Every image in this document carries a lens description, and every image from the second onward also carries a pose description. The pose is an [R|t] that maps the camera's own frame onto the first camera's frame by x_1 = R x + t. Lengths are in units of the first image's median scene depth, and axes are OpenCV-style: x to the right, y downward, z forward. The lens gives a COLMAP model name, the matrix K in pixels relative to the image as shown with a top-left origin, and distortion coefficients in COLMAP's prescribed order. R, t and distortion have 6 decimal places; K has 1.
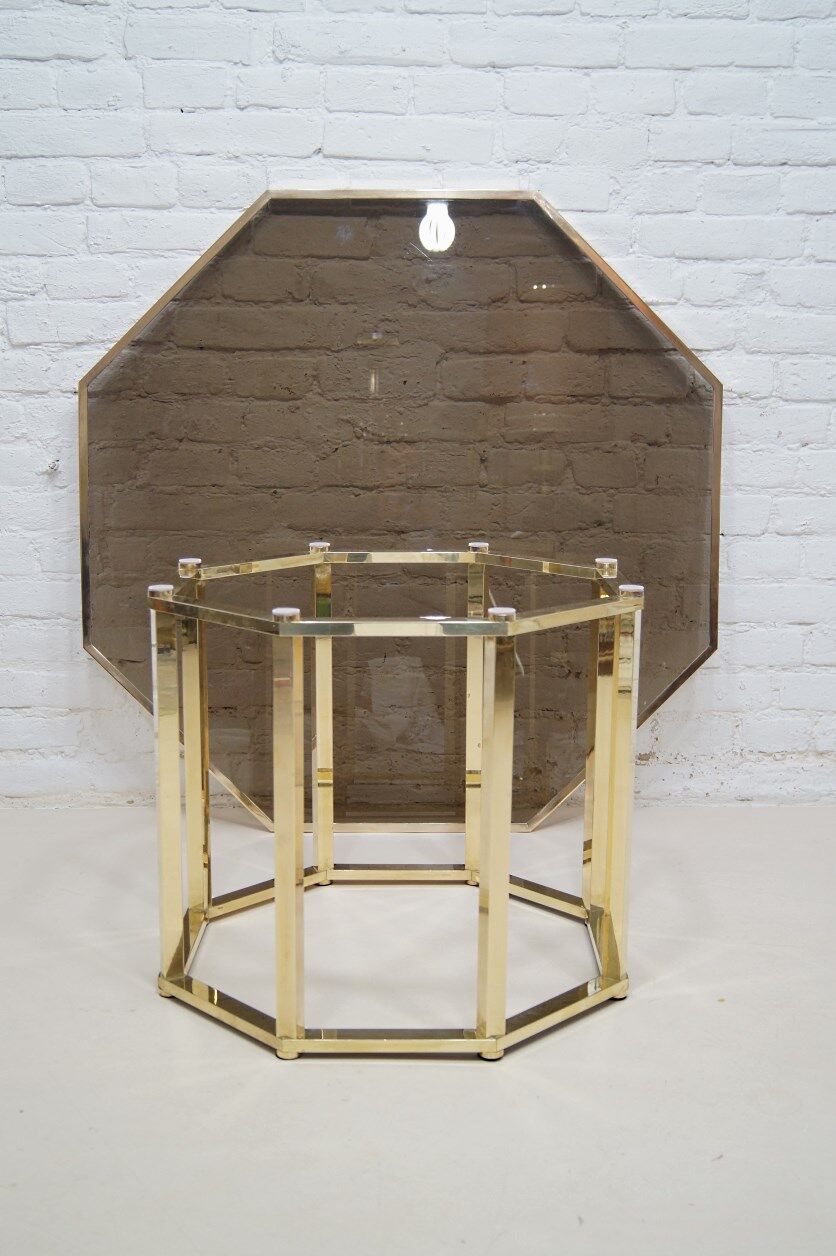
lens RADIAL K [[1472.1, 0, 422.5], [0, 1472.1, 639.5], [0, 0, 1]] dist [-0.048614, -0.001090]
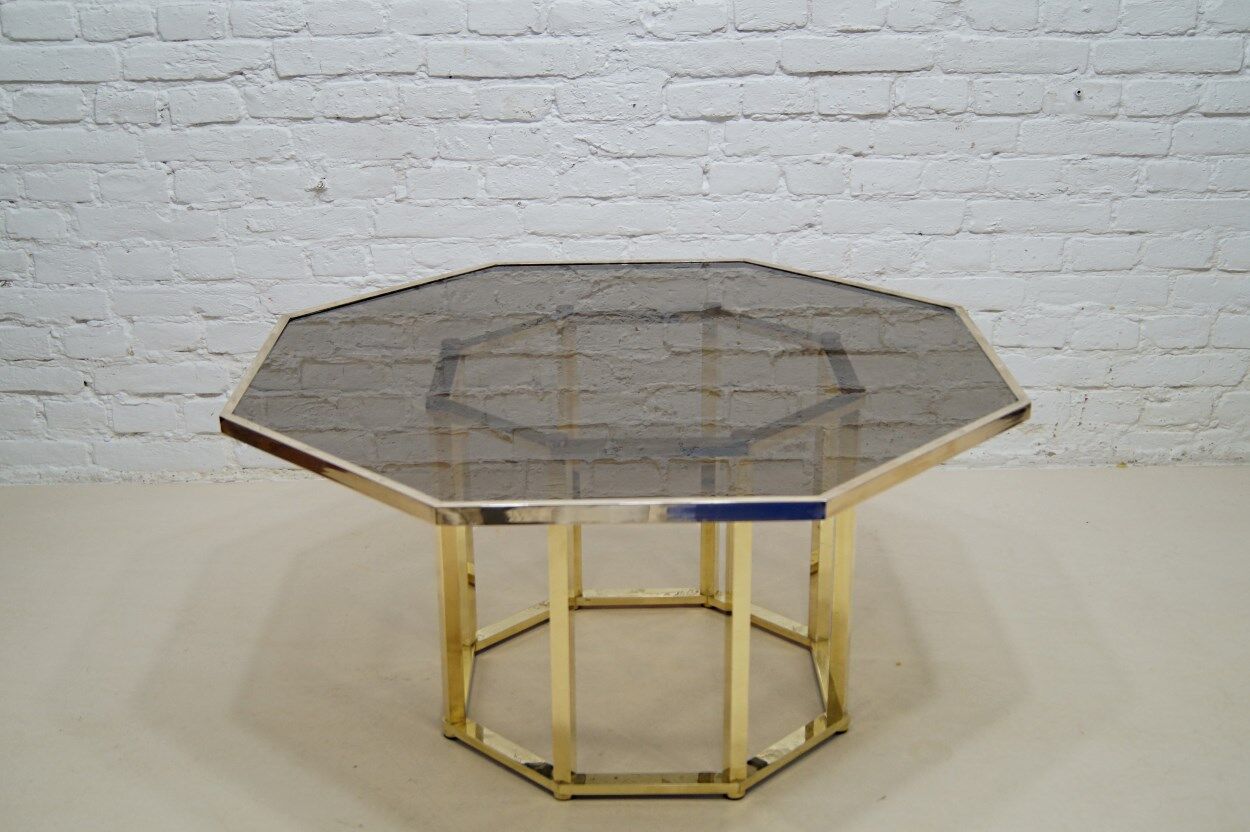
lens RADIAL K [[1632.2, 0, 621.0], [0, 1632.2, 413.5], [0, 0, 1]] dist [-0.034076, 0.011733]
pose [[0.999763, -0.013068, -0.017419, -0.003623], [0.015682, 0.987068, 0.159535, -0.141619], [0.015109, -0.159770, 0.987039, -0.252358]]
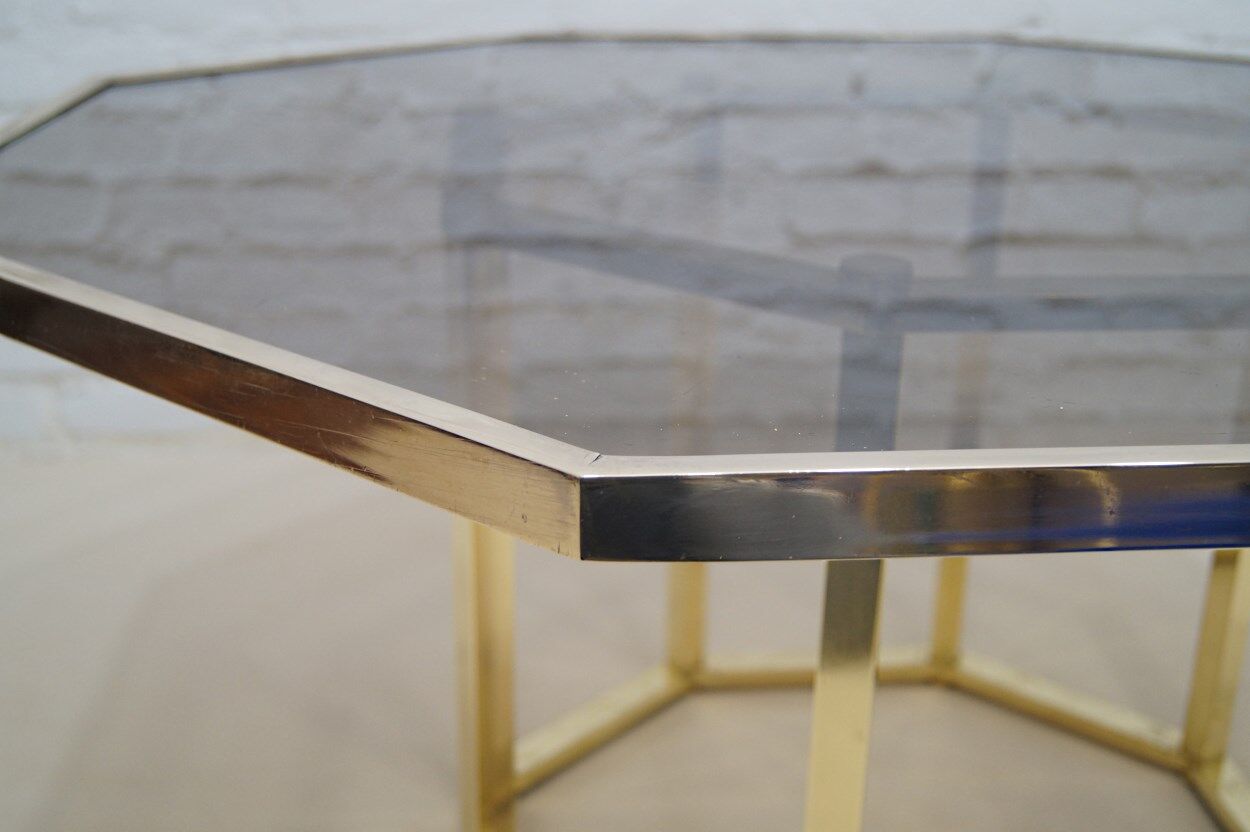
lens RADIAL K [[1523.8, 0, 619.9], [0, 1523.8, 416.9], [0, 0, 1]] dist [-0.030261, -0.013348]
pose [[0.998935, -0.013295, 0.044174, -0.103383], [0.005971, 0.986777, 0.161976, -0.015130], [-0.045743, -0.161540, 0.985805, 0.313286]]
